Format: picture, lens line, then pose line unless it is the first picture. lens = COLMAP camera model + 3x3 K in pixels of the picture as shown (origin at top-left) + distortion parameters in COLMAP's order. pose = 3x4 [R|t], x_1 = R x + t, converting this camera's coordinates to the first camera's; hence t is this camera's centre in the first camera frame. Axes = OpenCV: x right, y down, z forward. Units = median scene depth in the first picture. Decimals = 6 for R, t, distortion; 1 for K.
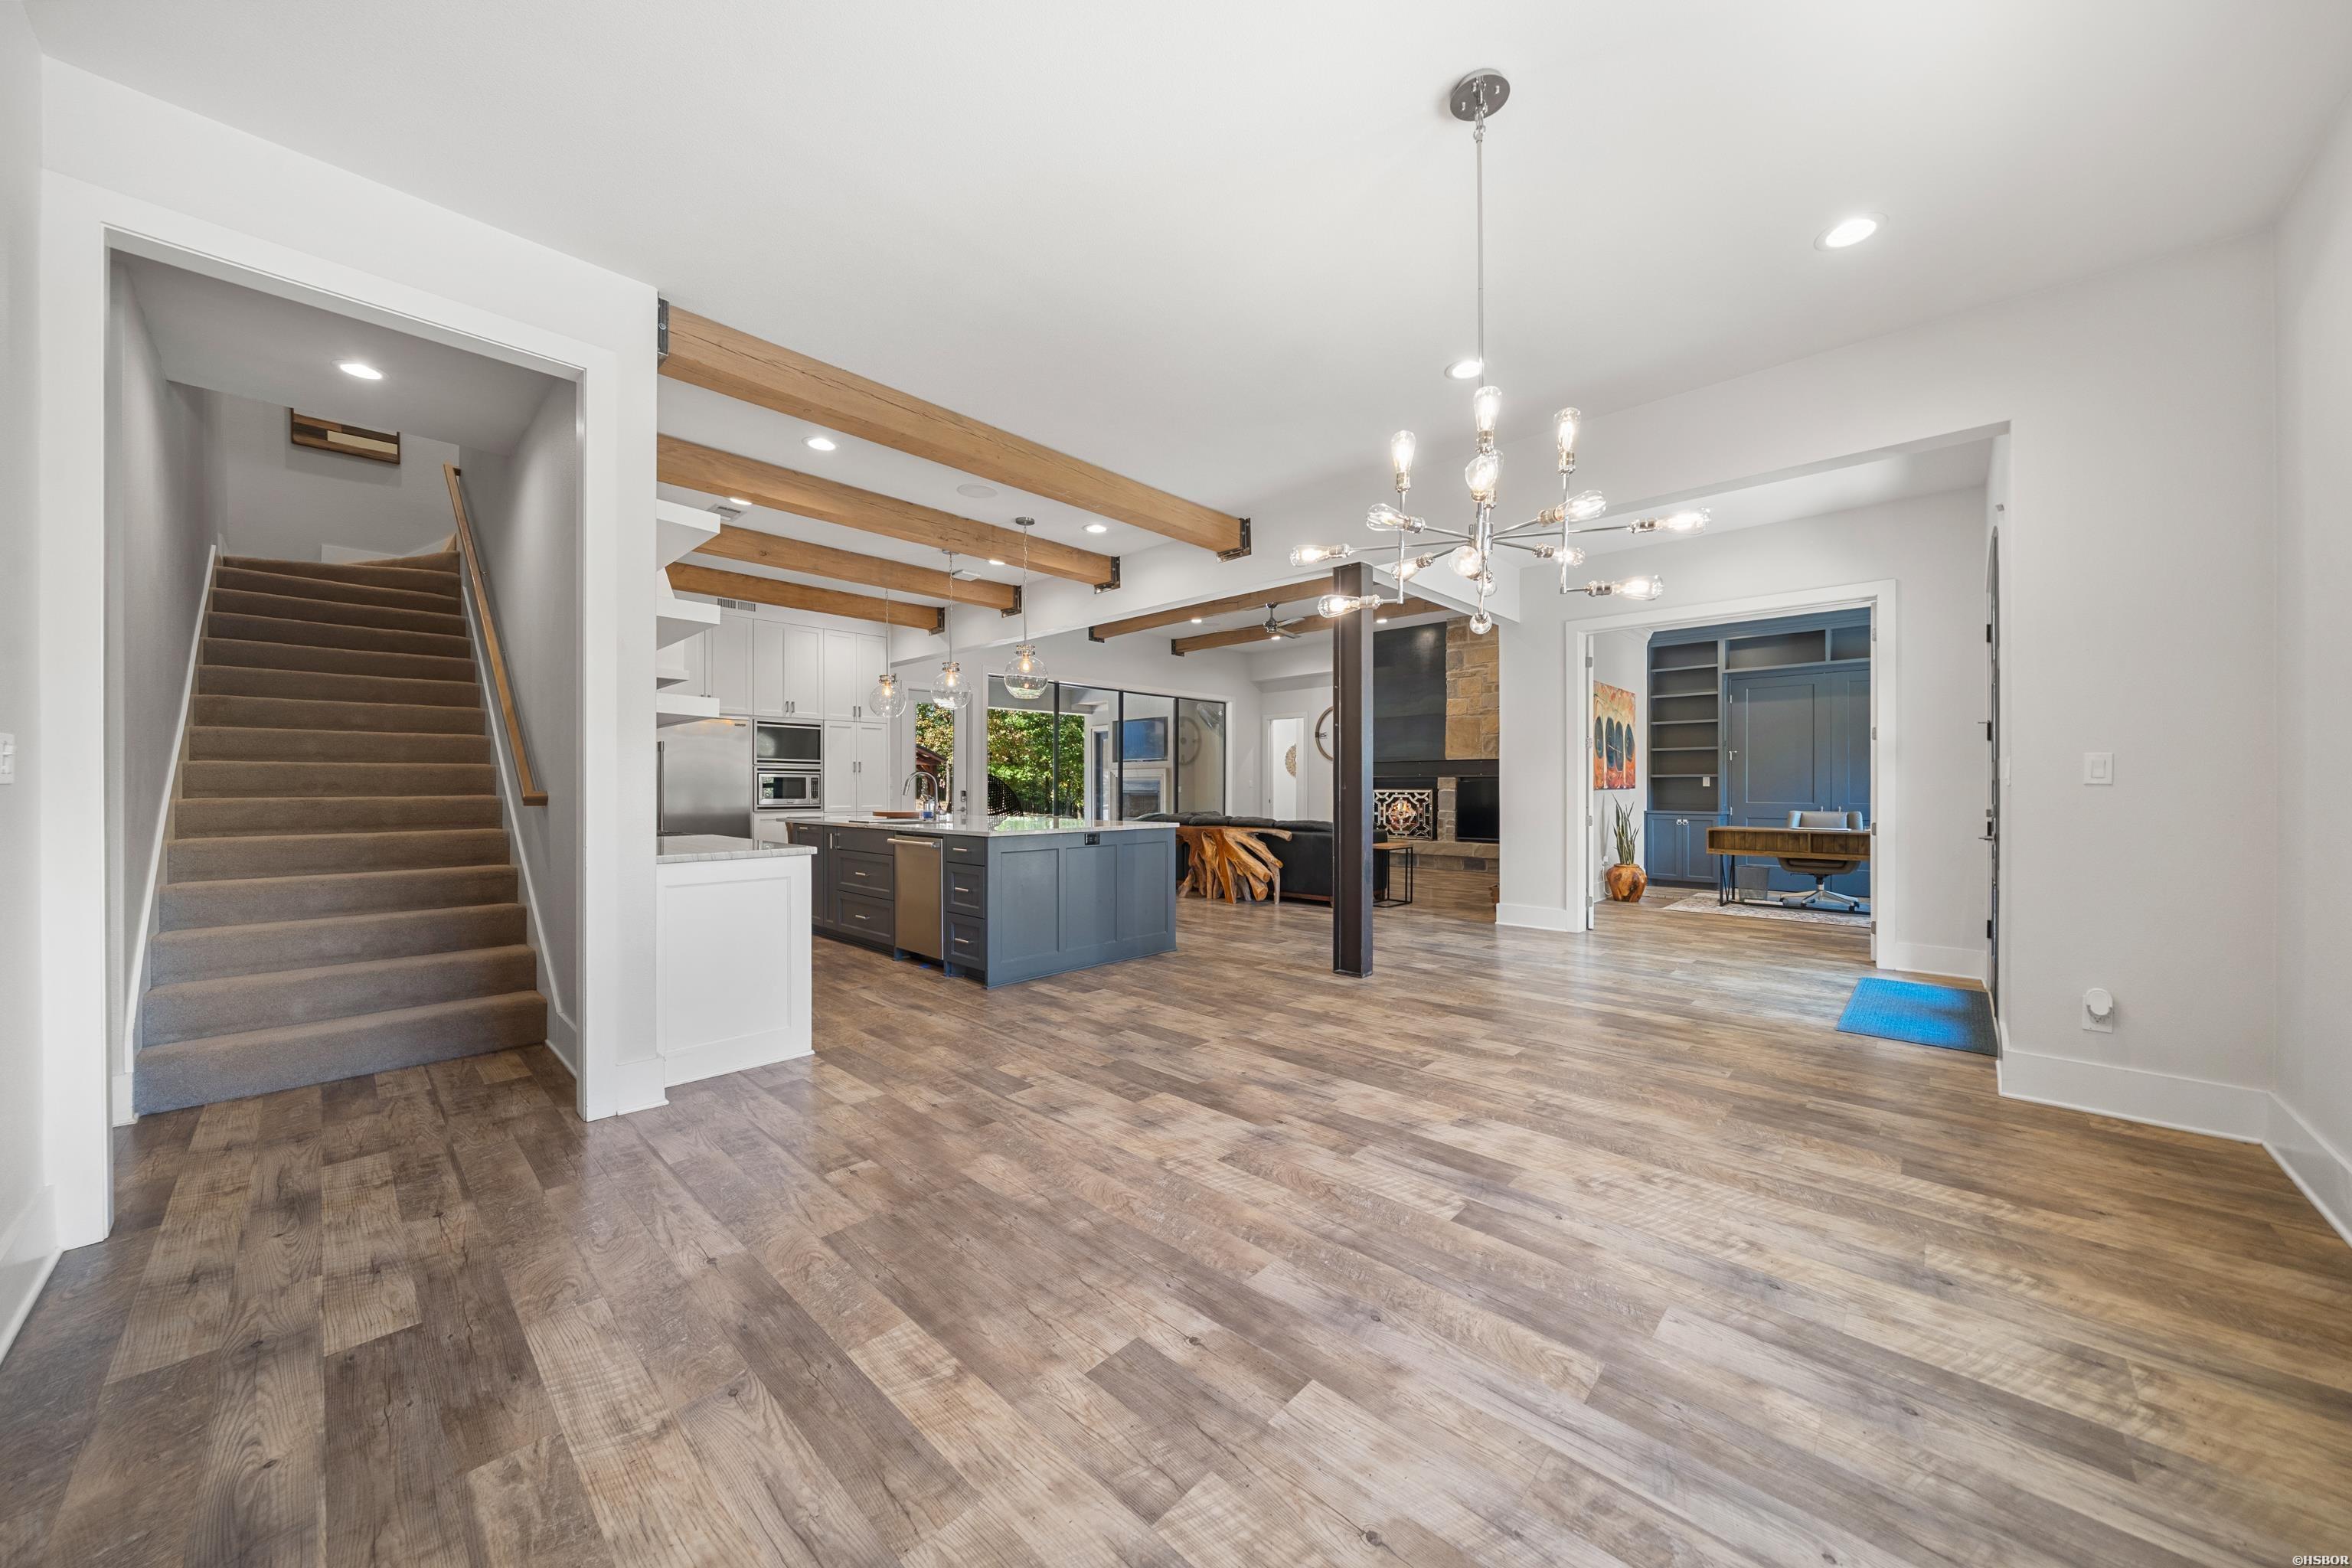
lens RADIAL K [[810.9, 0, 1157.5], [0, 810.9, 788.3], [0, 0, 1]] dist [-0.003984, -0.000379]
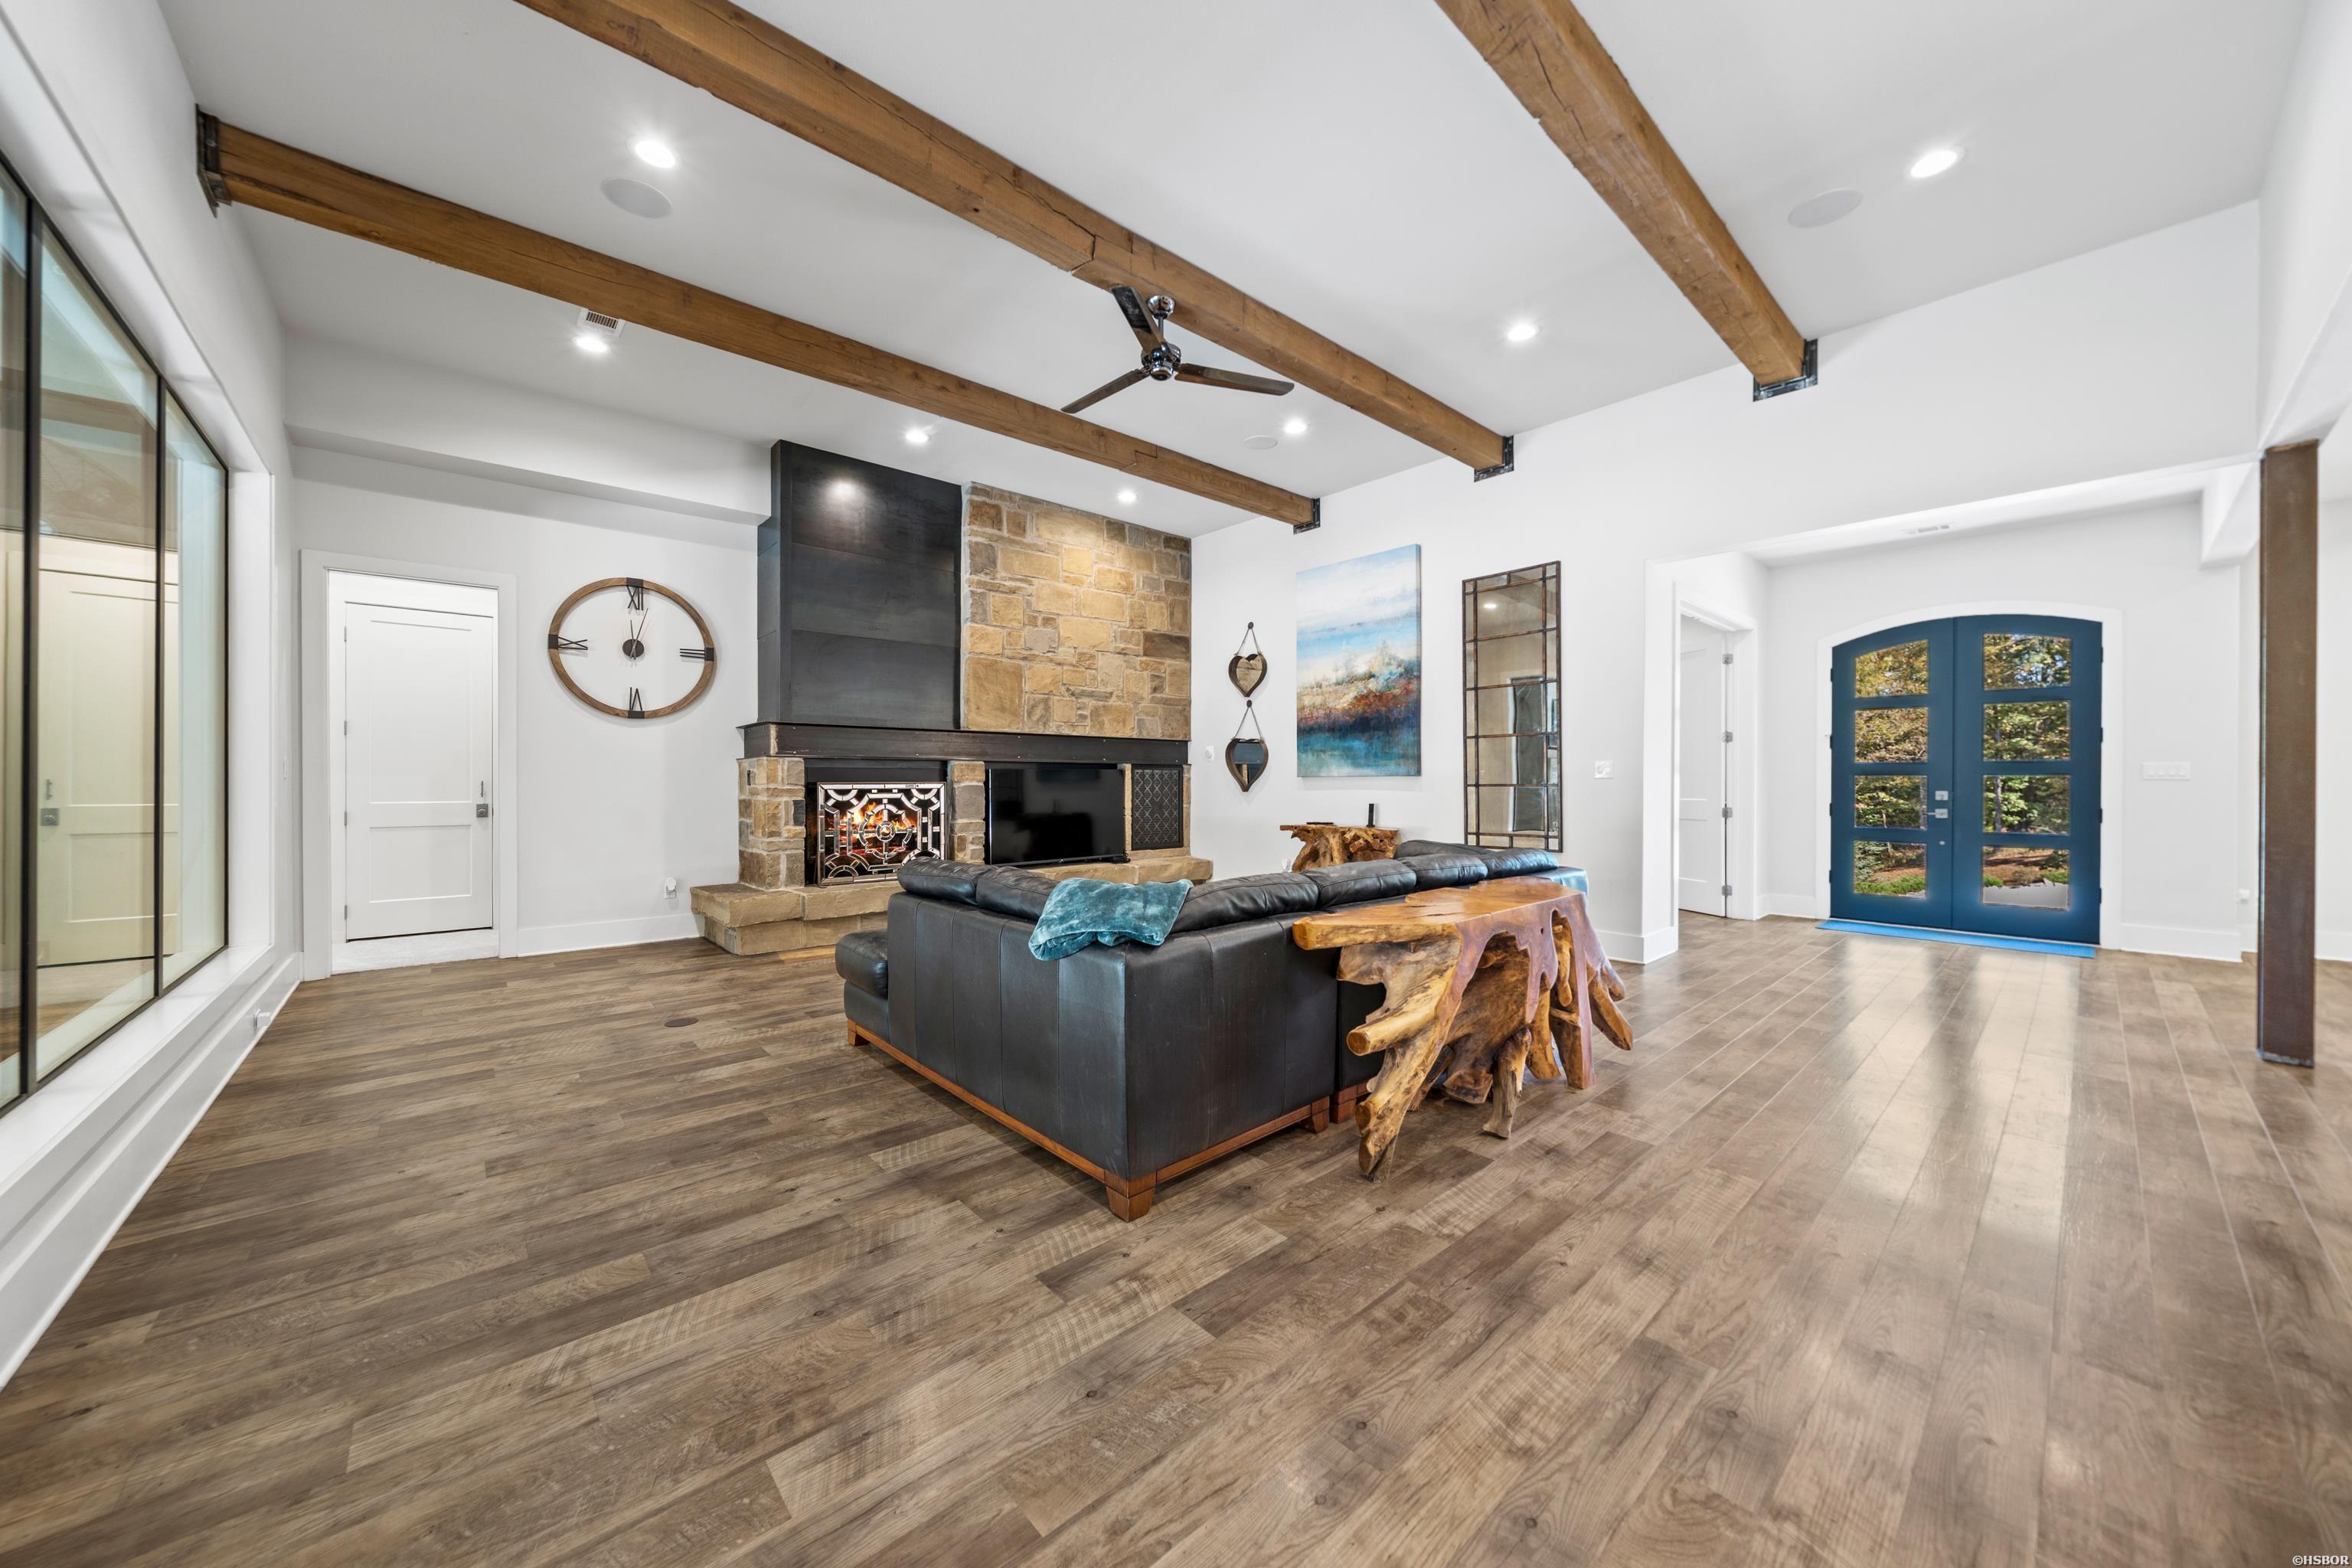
lens RADIAL K [[810.9, 0, 1172.3], [0, 810.9, 781.9], [0, 0, 1]] dist [-0.003984, -0.000379]
pose [[0.063434, -0.008061, 0.997953, -0.897225], [-0.000239, 0.999967, 0.008093, -0.013983], [-0.997986, -0.000751, 0.063430, 3.606642]]
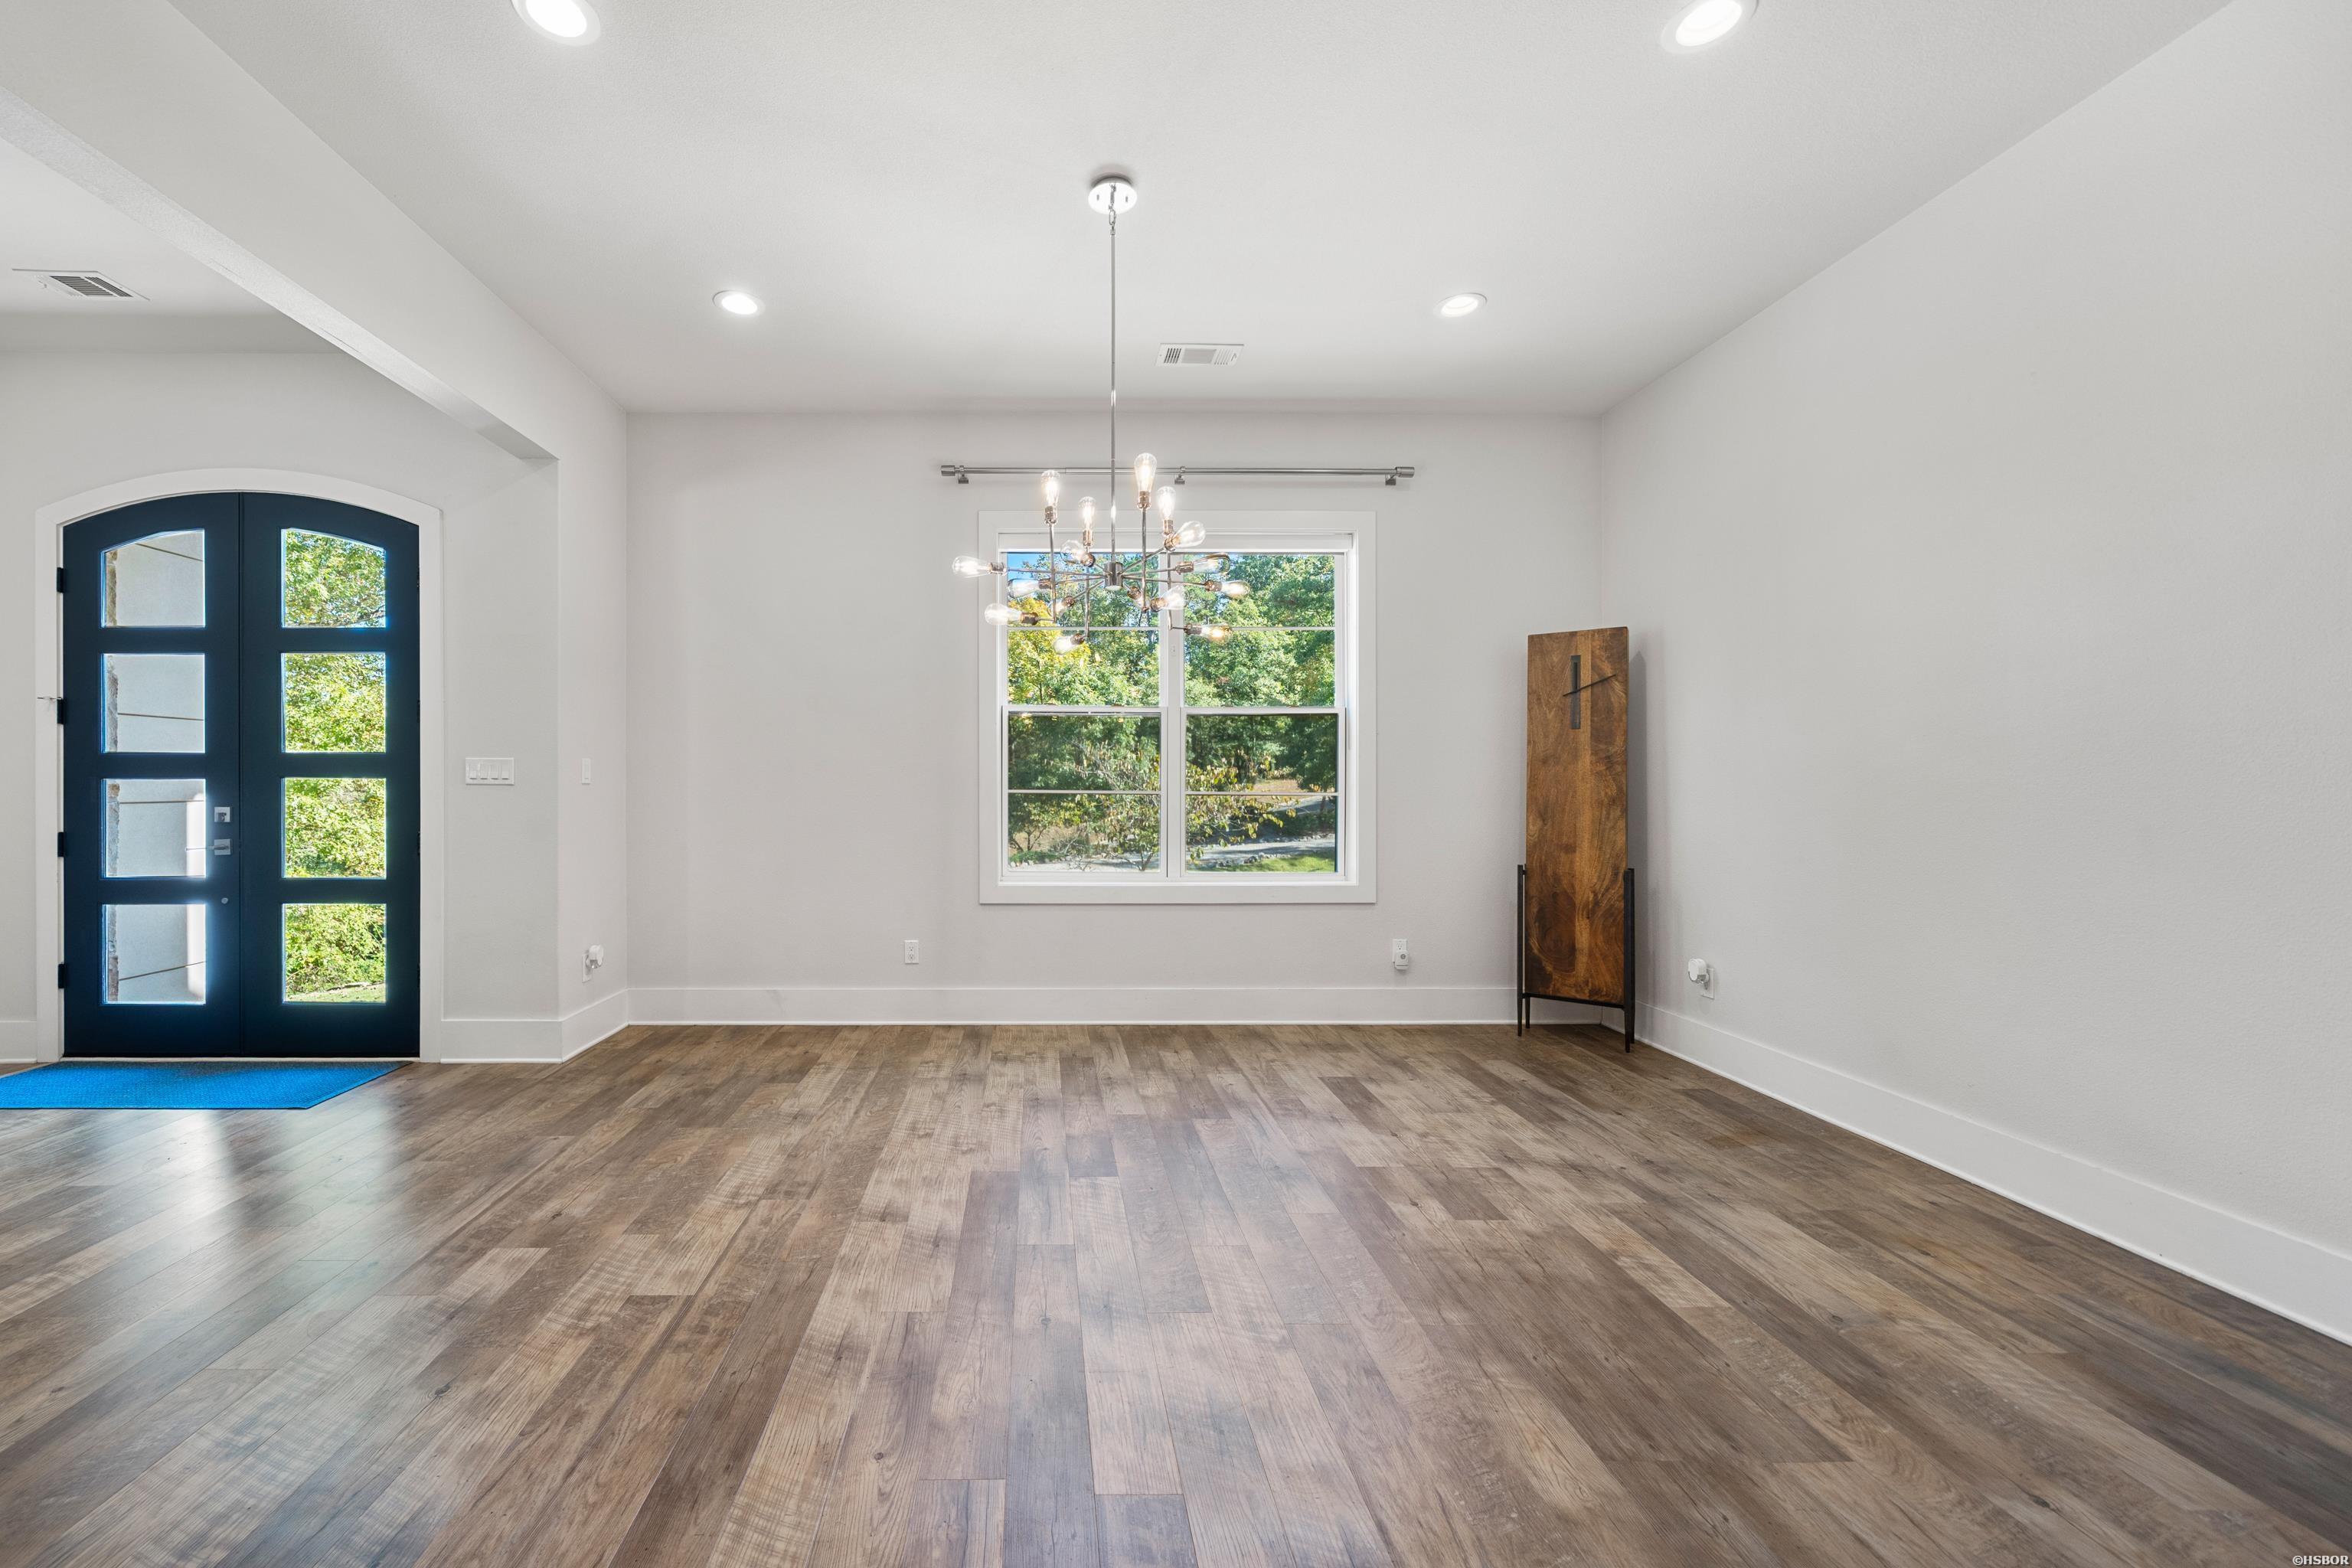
lens RADIAL K [[918.1, 0, 1063.7], [0, 918.1, 782.7], [0, 0, 1]] dist [-0.003074, -0.000126]
pose [[-0.722829, 0.000185, 0.691027, -0.385759], [0.000165, 1.000000, -0.000096, -0.006734], [-0.691027, 0.000045, -0.722829, 1.655111]]
